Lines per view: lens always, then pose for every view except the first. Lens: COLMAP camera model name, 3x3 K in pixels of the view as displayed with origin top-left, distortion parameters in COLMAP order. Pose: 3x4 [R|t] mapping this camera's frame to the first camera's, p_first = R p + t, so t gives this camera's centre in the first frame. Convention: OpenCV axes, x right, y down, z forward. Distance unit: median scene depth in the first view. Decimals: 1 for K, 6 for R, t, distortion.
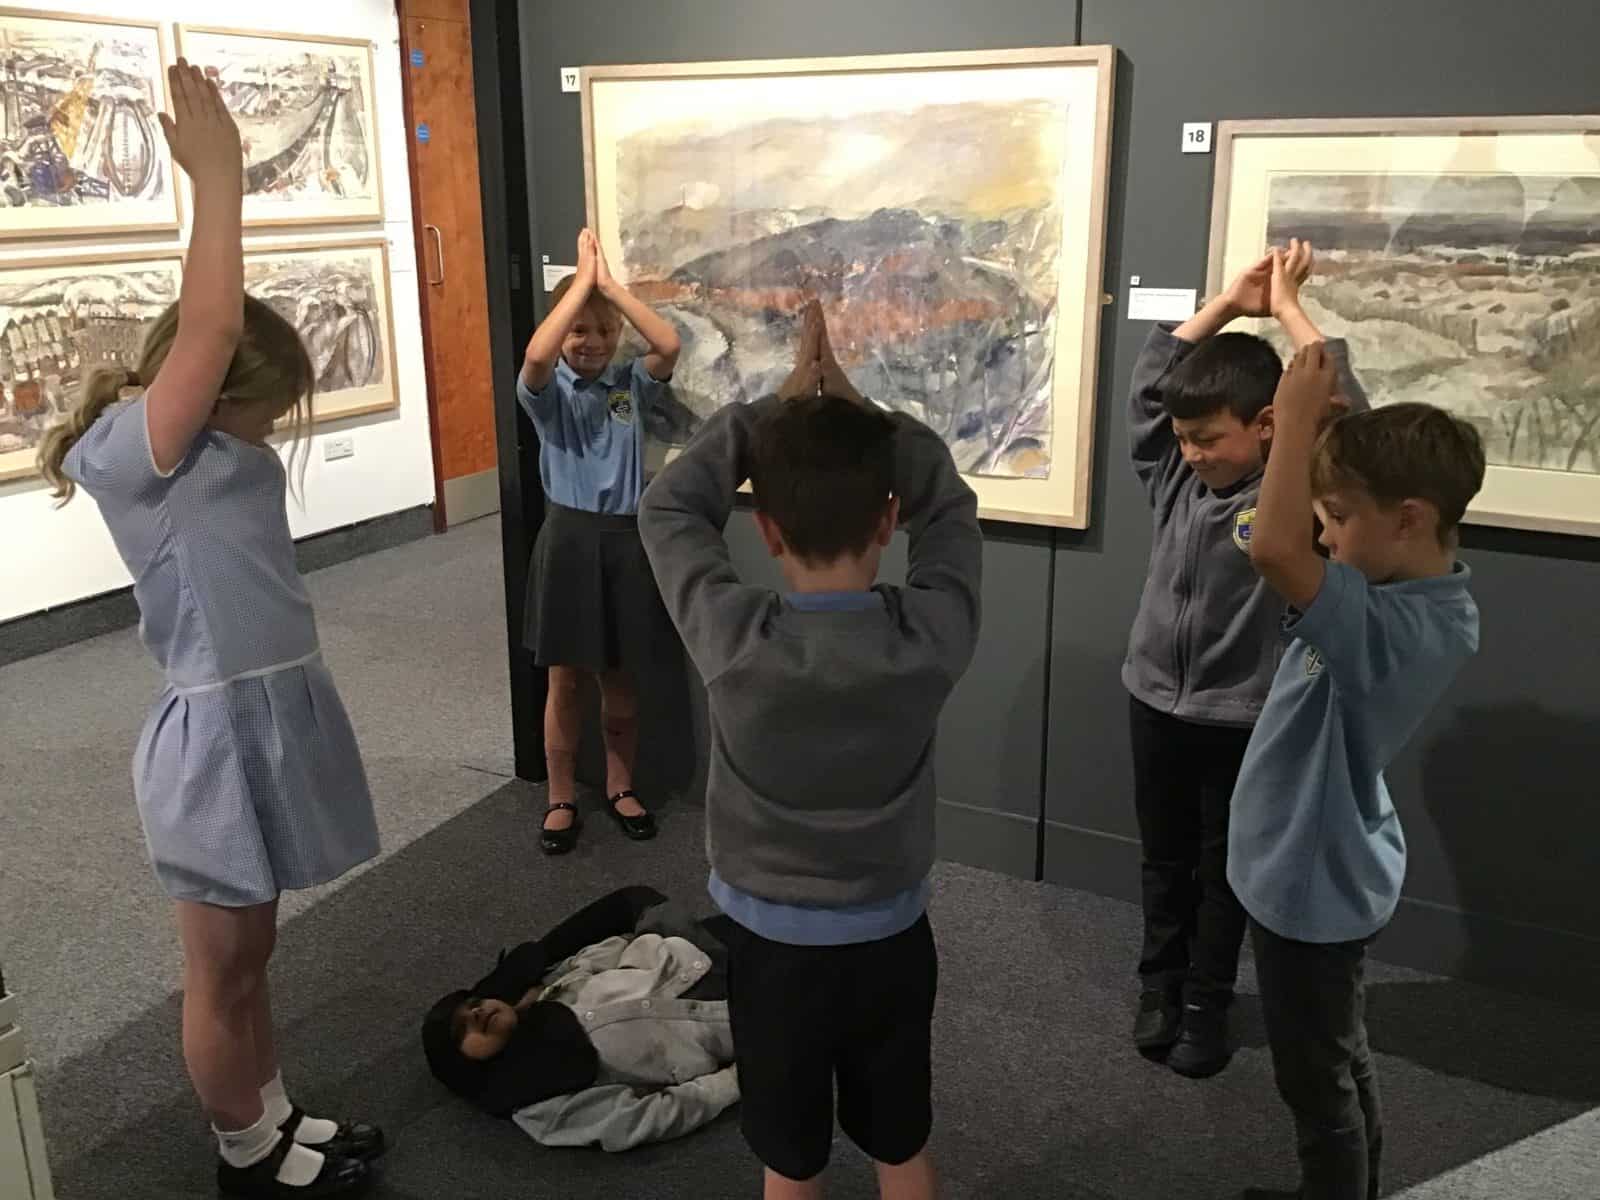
lens RADIAL K [[1483.5, 0, 791.7], [0, 1483.5, 589.5], [0, 0, 1]] dist [0.074013, -0.175483]
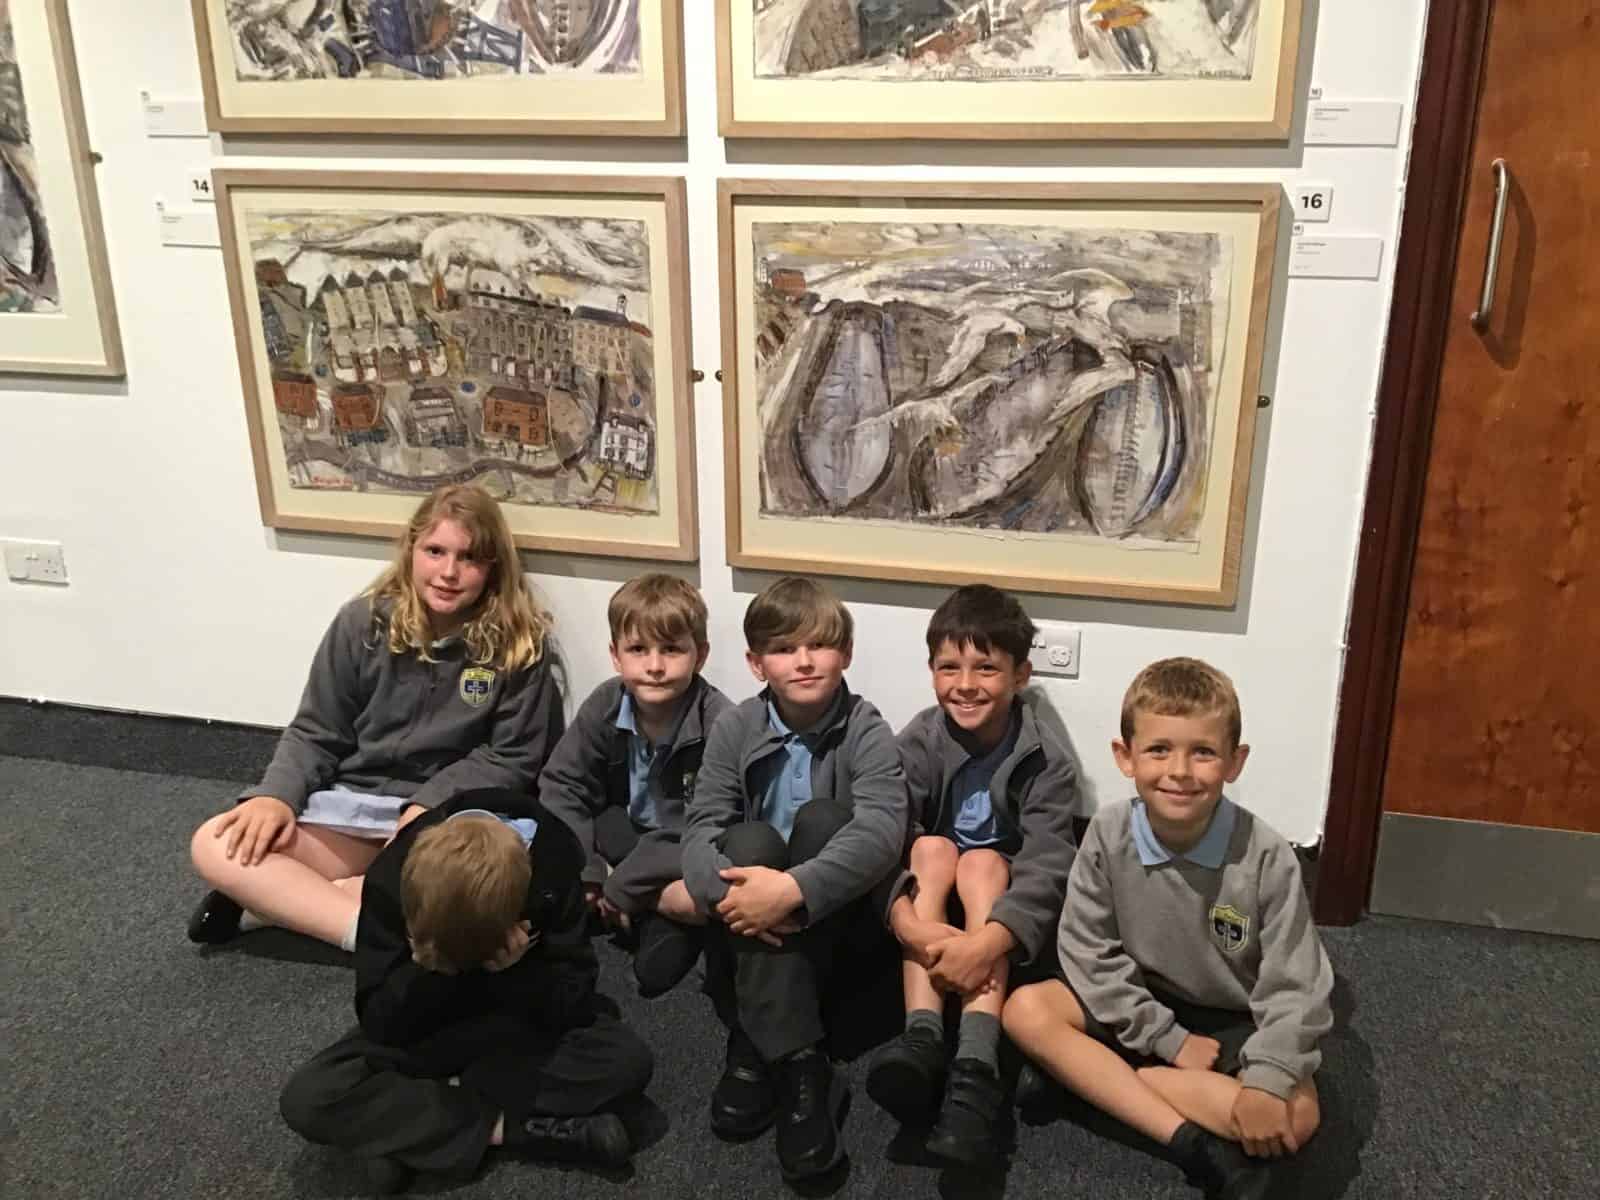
lens RADIAL K [[1483.5, 0, 813.3], [0, 1483.5, 591.2], [0, 0, 1]] dist [0.074013, -0.175483]
pose [[0.243566, 0.336202, -0.909749, 0.128777], [-0.255784, 0.927057, 0.274117, -0.371116], [0.935548, 0.165933, 0.311794, 1.369760]]
